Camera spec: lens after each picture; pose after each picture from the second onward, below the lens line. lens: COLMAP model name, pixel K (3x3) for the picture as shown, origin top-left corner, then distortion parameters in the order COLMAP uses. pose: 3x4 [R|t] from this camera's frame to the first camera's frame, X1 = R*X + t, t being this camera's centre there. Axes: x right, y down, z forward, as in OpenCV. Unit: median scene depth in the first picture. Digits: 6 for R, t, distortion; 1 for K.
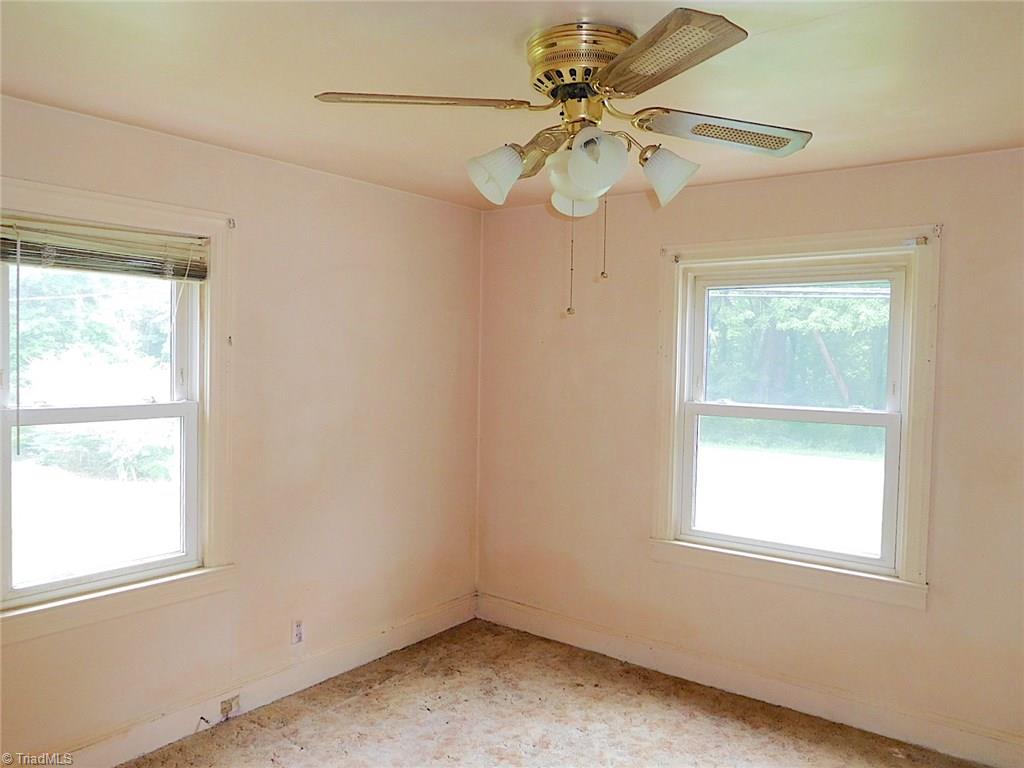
lens RADIAL K [[770.1, 0, 512.0], [0, 770.1, 384.0], [0, 0, 1]] dist [-0.021677, -0.002683]
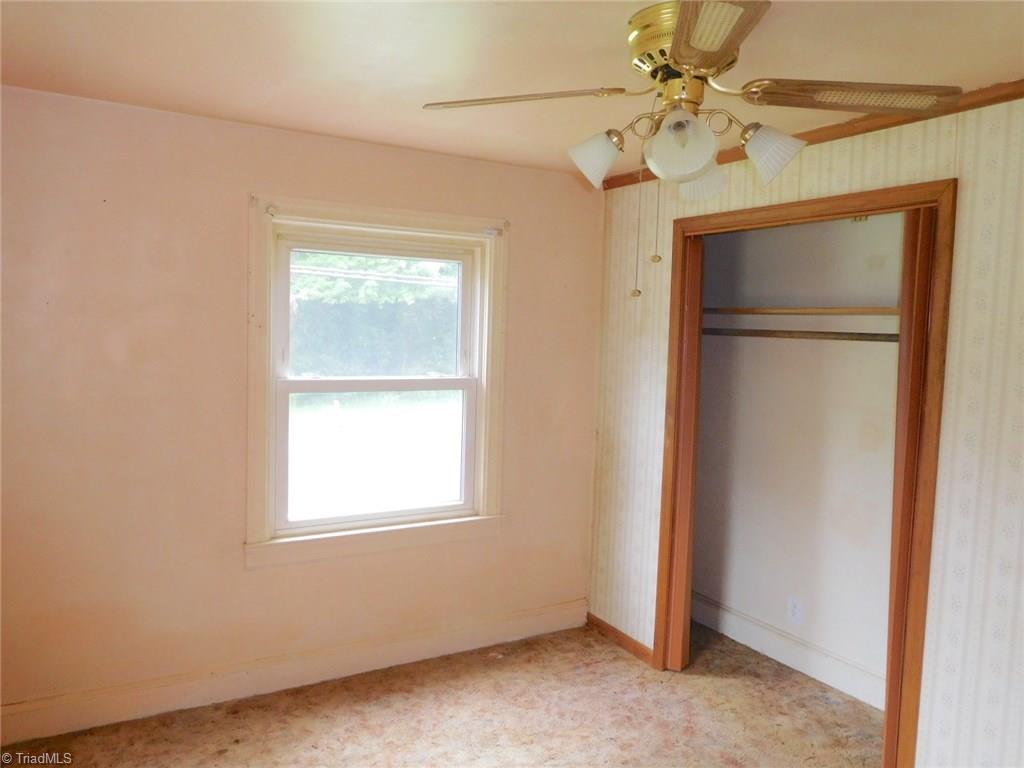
lens RADIAL K [[770.1, 0, 512.0], [0, 770.1, 384.0], [0, 0, 1]] dist [-0.021677, -0.002683]
pose [[0.359441, -0.072659, 0.930335, -0.529488], [0.012409, 0.997248, 0.073091, -0.034009], [-0.933085, -0.014727, 0.359354, 0.480932]]
